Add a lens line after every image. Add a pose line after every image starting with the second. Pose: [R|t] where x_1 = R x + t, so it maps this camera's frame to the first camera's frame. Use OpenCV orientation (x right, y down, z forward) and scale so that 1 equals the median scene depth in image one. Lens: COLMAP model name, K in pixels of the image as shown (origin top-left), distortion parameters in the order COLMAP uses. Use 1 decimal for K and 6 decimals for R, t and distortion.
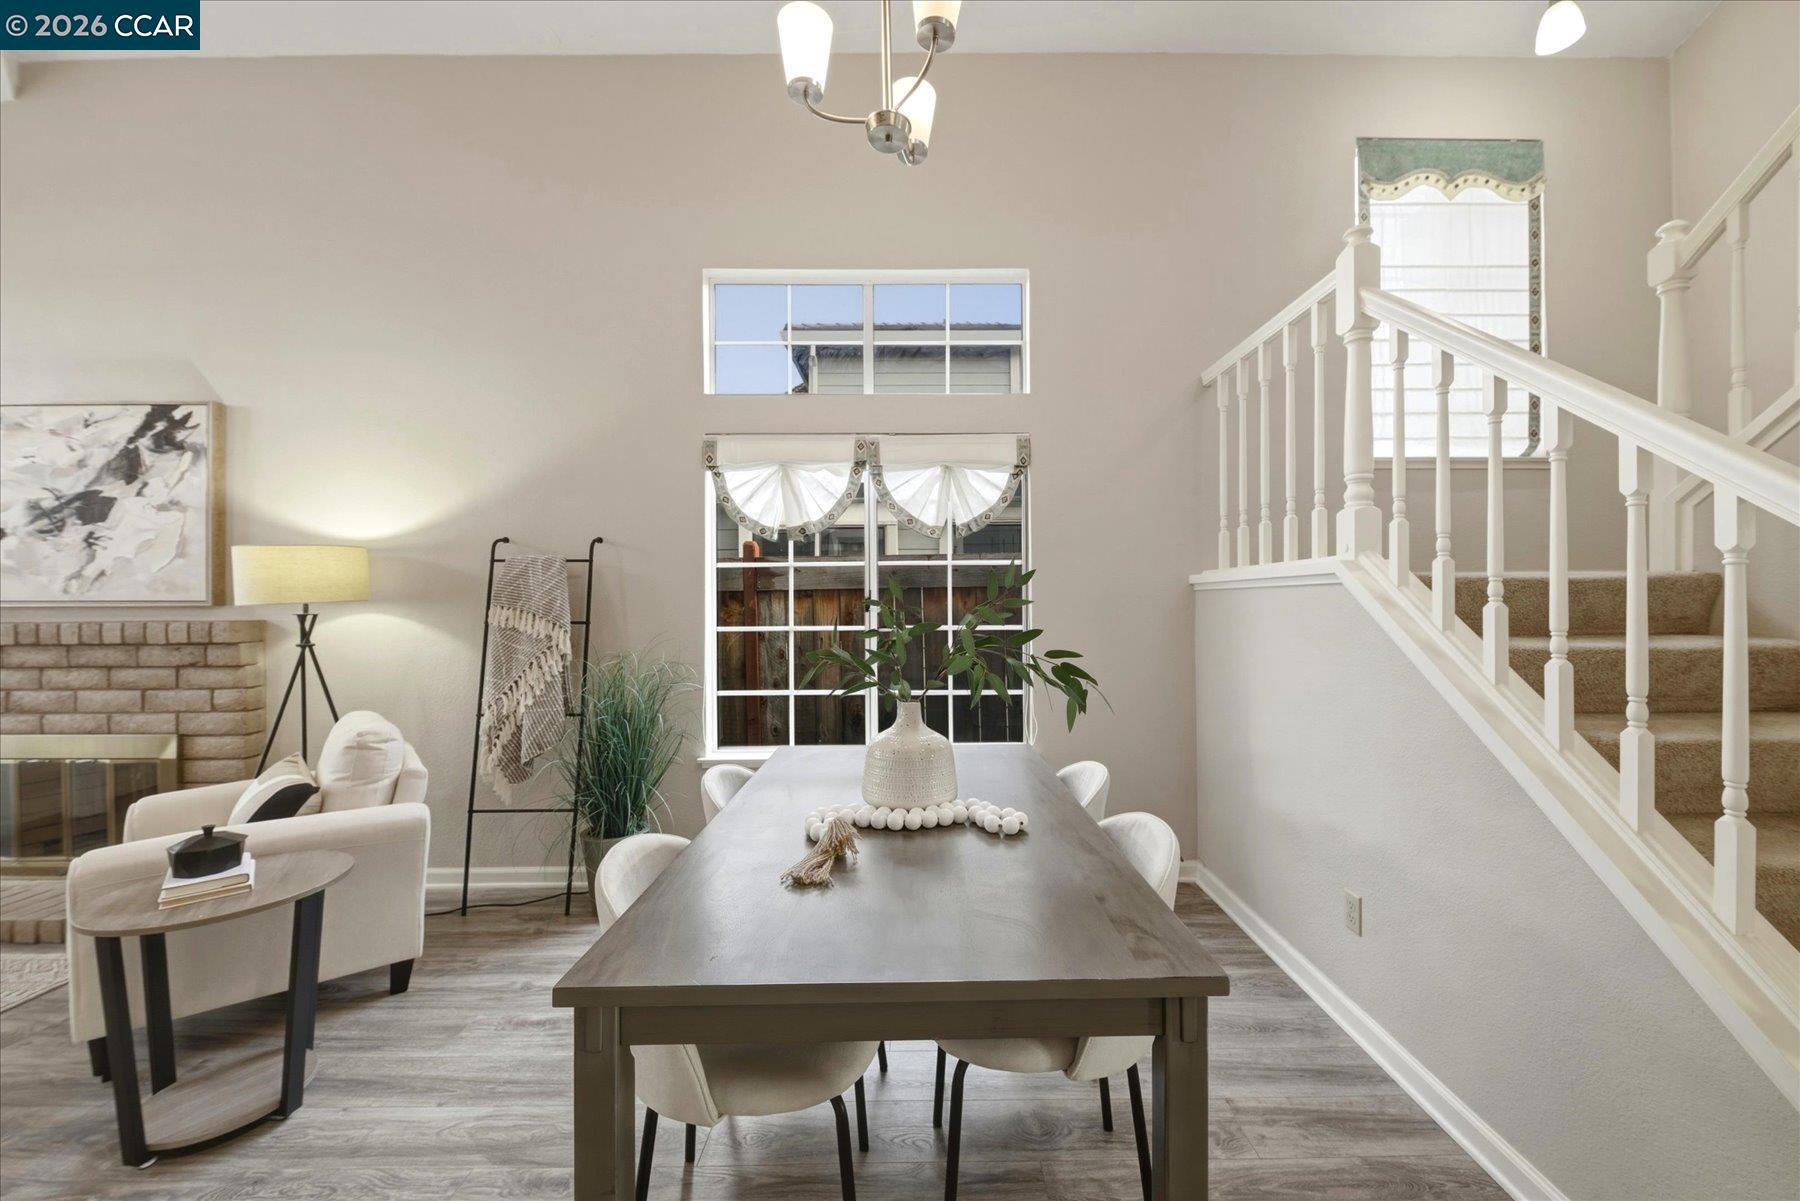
lens RADIAL K [[655.5, 0, 900.0], [0, 655.5, 600.5], [0, 0, 1]] dist [-0.000906, -0.000231]
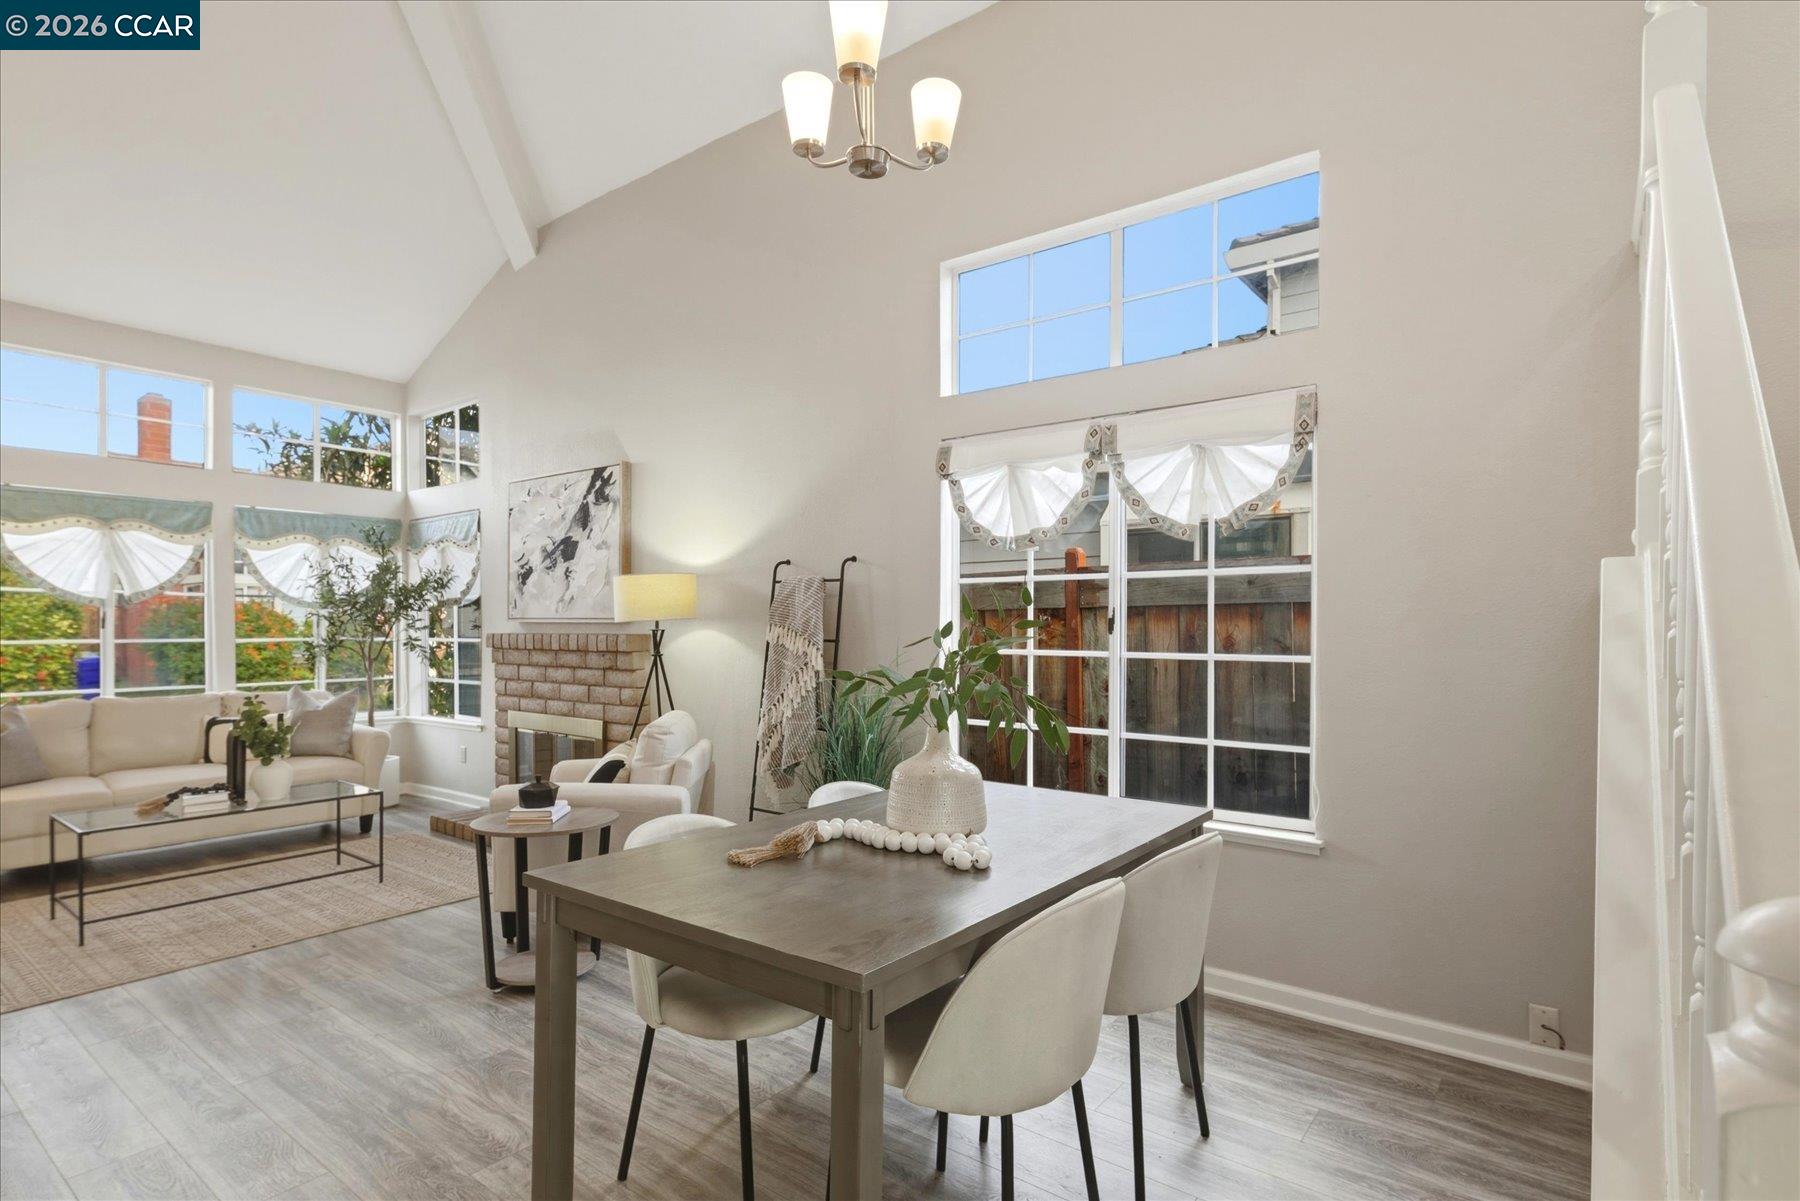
lens RADIAL K [[882.1, 0, 901.6], [0, 882.1, 625.1], [0, 0, 1]] dist [0.003075, 0.000209]
pose [[0.793350, 0.007333, -0.608721, 0.424242], [-0.002412, 0.999957, 0.008901, -0.003170], [0.608760, -0.005593, 0.793334, -0.029298]]
